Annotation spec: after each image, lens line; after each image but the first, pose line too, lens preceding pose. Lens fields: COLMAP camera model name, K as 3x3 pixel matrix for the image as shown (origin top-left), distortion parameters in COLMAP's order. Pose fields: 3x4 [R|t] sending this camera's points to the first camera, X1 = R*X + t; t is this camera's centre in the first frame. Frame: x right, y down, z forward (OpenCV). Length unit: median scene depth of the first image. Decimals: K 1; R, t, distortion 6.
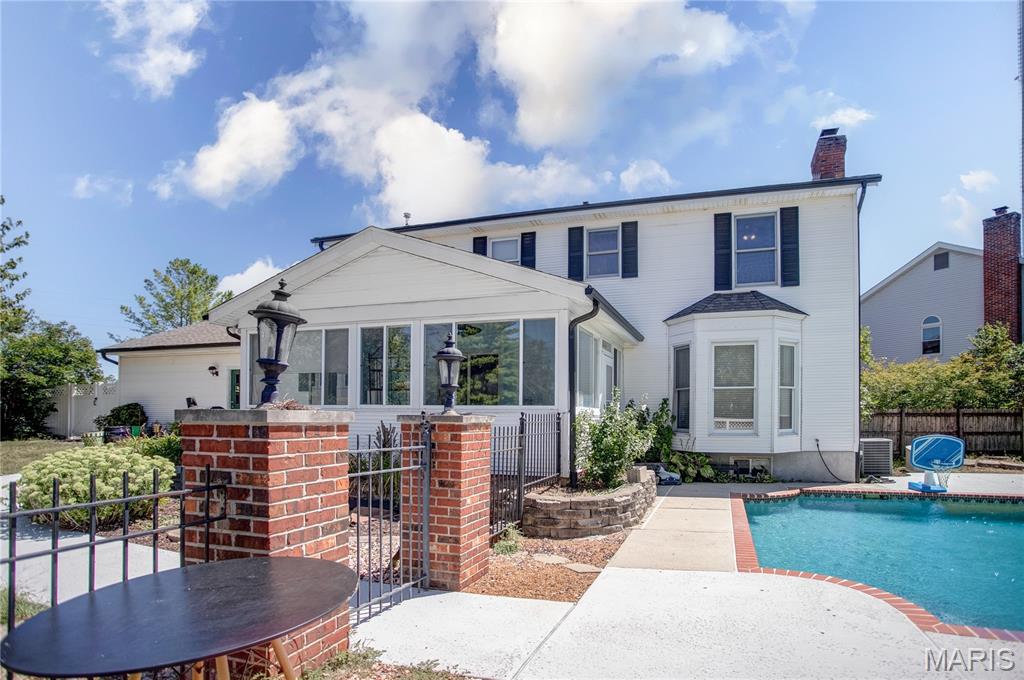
lens RADIAL K [[532.6, 0, 550.4], [0, 532.6, 422.4], [0, 0, 1]] dist [-0.047323, 0.010581]
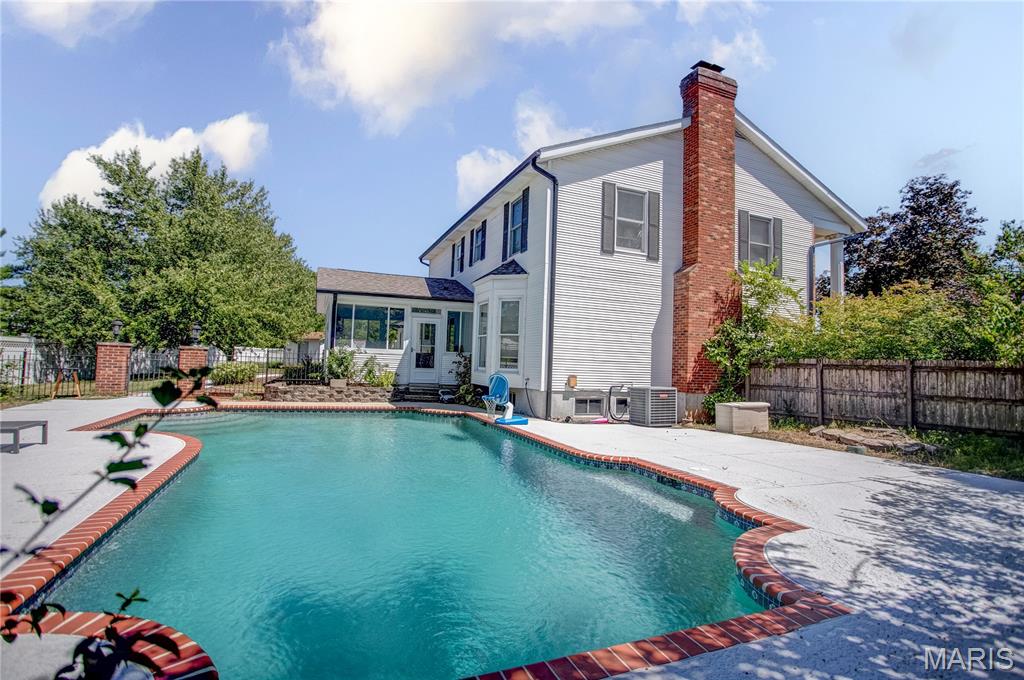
lens RADIAL K [[488.8, 0, 504.6], [0, 488.8, 345.7], [0, 0, 1]] dist [-0.015884, 0.001840]
pose [[0.626289, -0.005889, -0.779568, 1.297944], [-0.046467, 0.997912, -0.044869, 0.011366], [0.778205, 0.064325, 0.624708, 0.266084]]
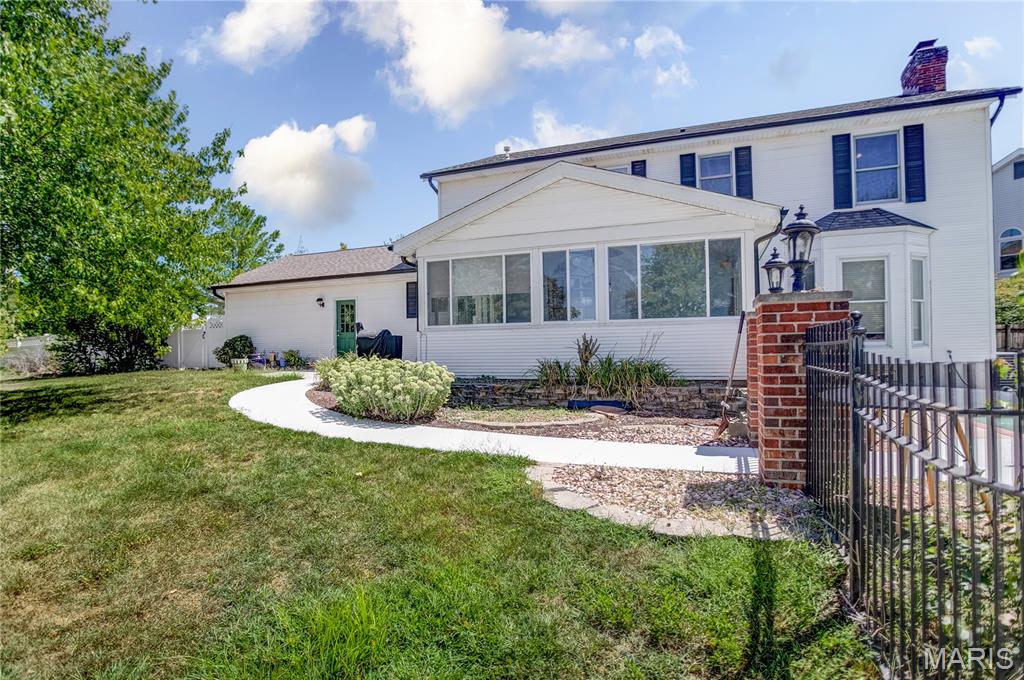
lens RADIAL K [[556.7, 0, 452.5], [0, 556.7, 361.3], [0, 0, 1]] dist [-0.070026, 0.024286]
pose [[0.993068, -0.016600, -0.116360, -0.323172], [0.017056, 0.999850, 0.002924, 0.033331], [0.116294, -0.004889, 0.993203, -0.140219]]
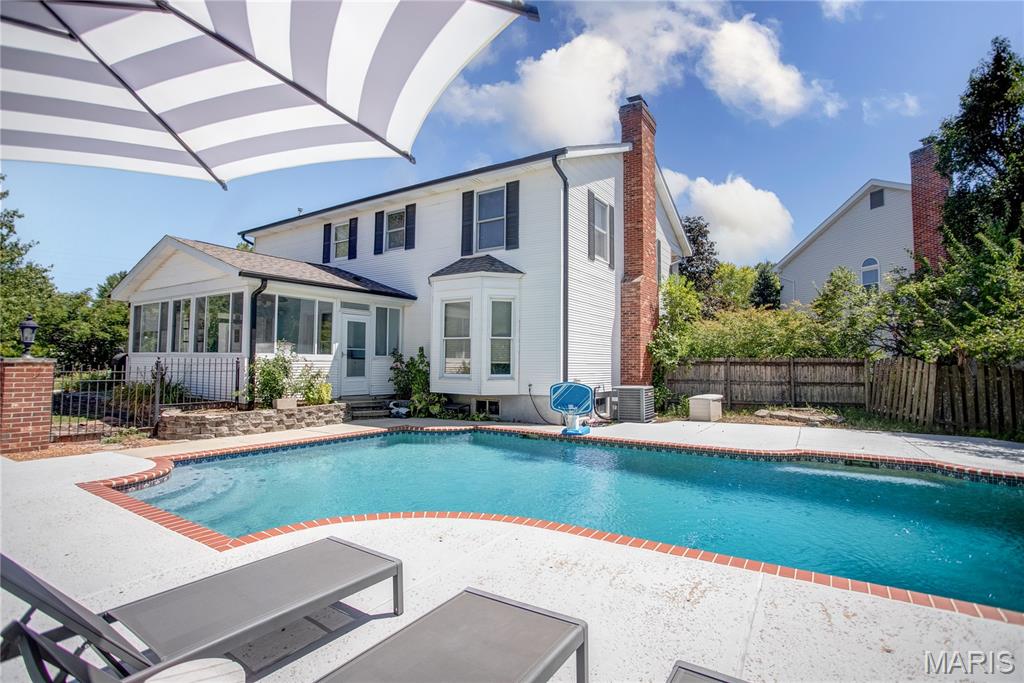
lens RADIAL K [[507.7, 0, 497.0], [0, 507.7, 348.4], [0, 0, 1]] dist [-0.045706, 0.000047]
pose [[0.955754, -0.000783, -0.294168, 0.740021], [-0.012281, 0.999019, -0.042558, 0.003141], [0.293912, 0.044288, 0.954806, -0.050879]]
